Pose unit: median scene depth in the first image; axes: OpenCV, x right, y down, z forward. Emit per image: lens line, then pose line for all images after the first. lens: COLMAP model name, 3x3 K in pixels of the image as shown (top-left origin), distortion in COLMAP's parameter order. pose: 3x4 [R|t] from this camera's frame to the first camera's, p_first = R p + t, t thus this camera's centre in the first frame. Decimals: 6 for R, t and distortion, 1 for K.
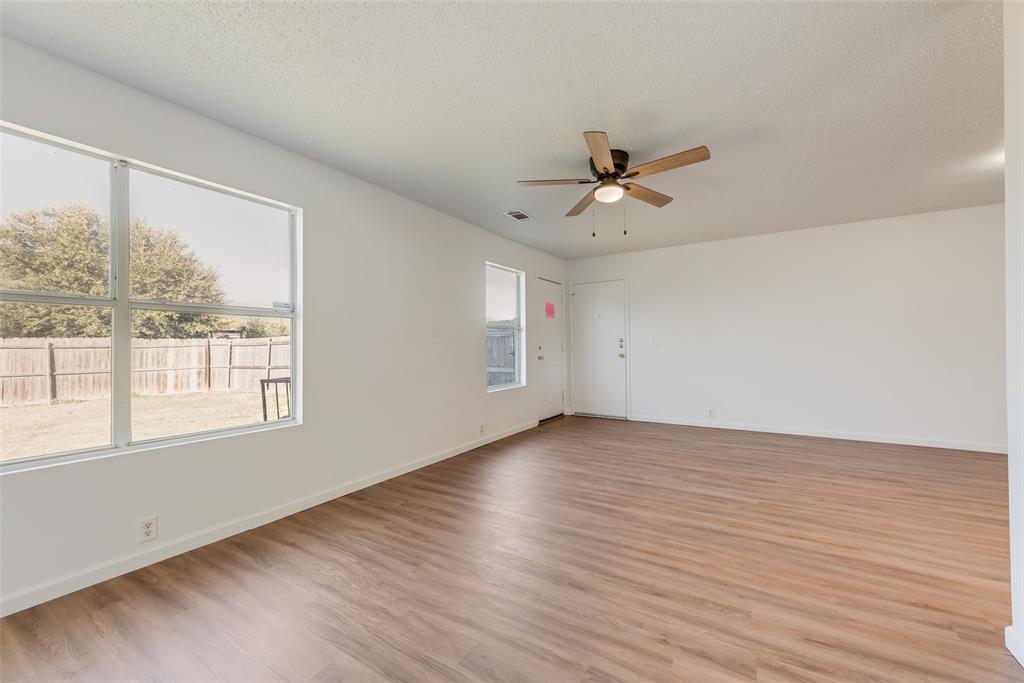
lens RADIAL K [[404.6, 0, 511.9], [0, 404.6, 344.3], [0, 0, 1]] dist [0.002497, -0.000064]
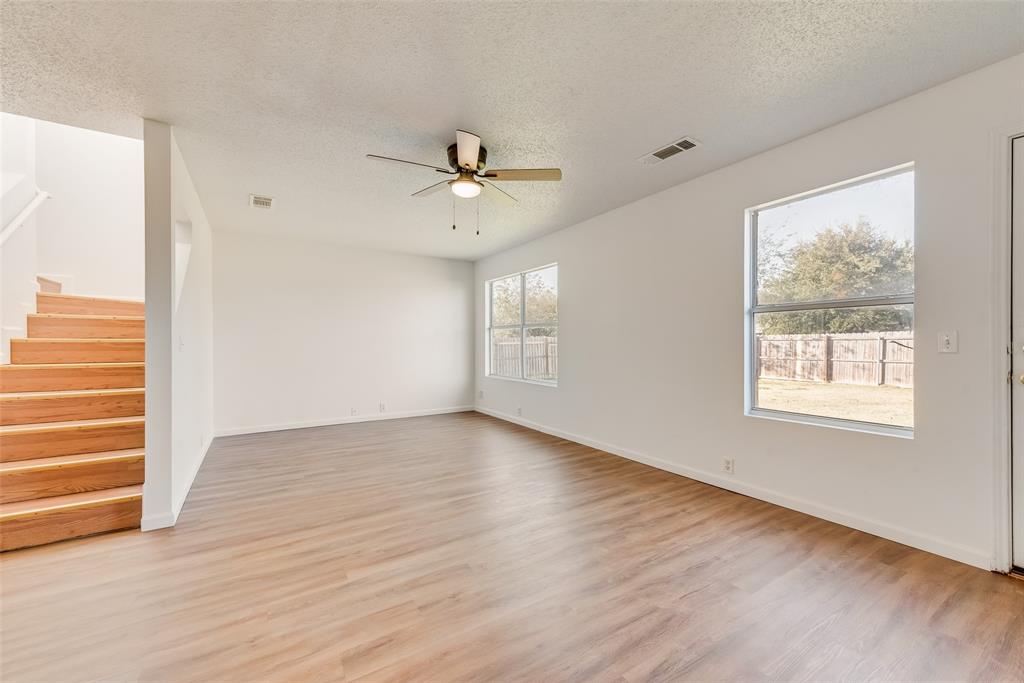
lens RADIAL K [[404.6, 0, 511.9], [0, 404.6, 344.3], [0, 0, 1]] dist [0.002497, -0.000064]
pose [[-0.426283, 0.018751, -0.904396, 1.102262], [0.006267, 0.999822, 0.017775, -0.011314], [0.904568, 0.001909, -0.426325, 1.544004]]
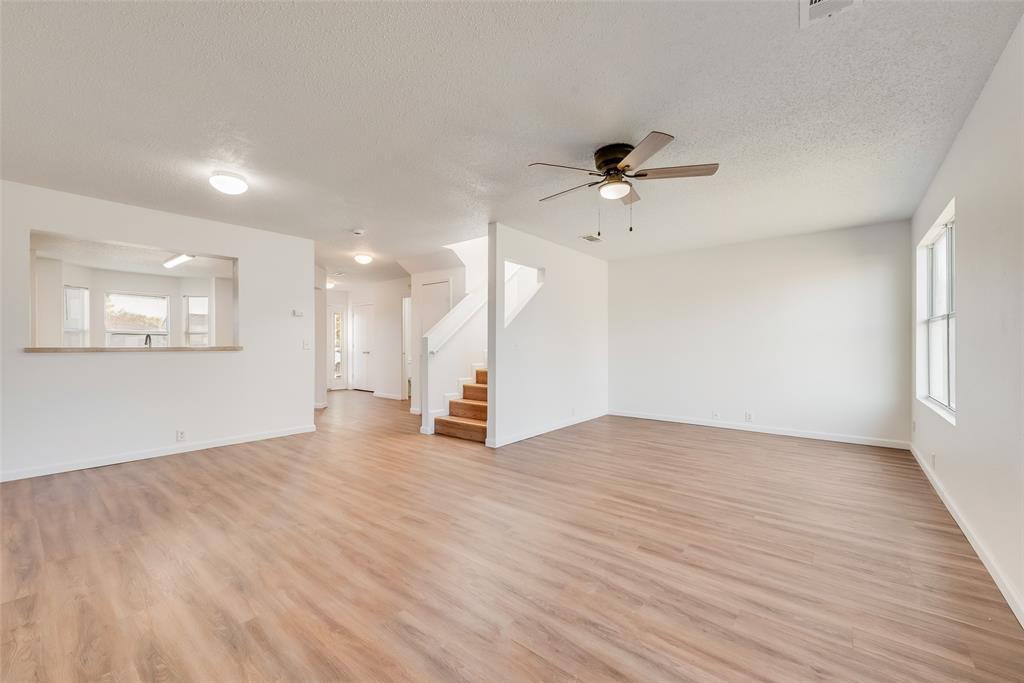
lens RADIAL K [[404.6, 0, 511.9], [0, 404.6, 344.3], [0, 0, 1]] dist [0.002497, -0.000064]
pose [[-0.993336, 0.013187, 0.114502, 0.386922], [0.013150, 0.999913, -0.001076, -0.003974], [-0.114506, 0.000437, -0.993422, 2.039532]]
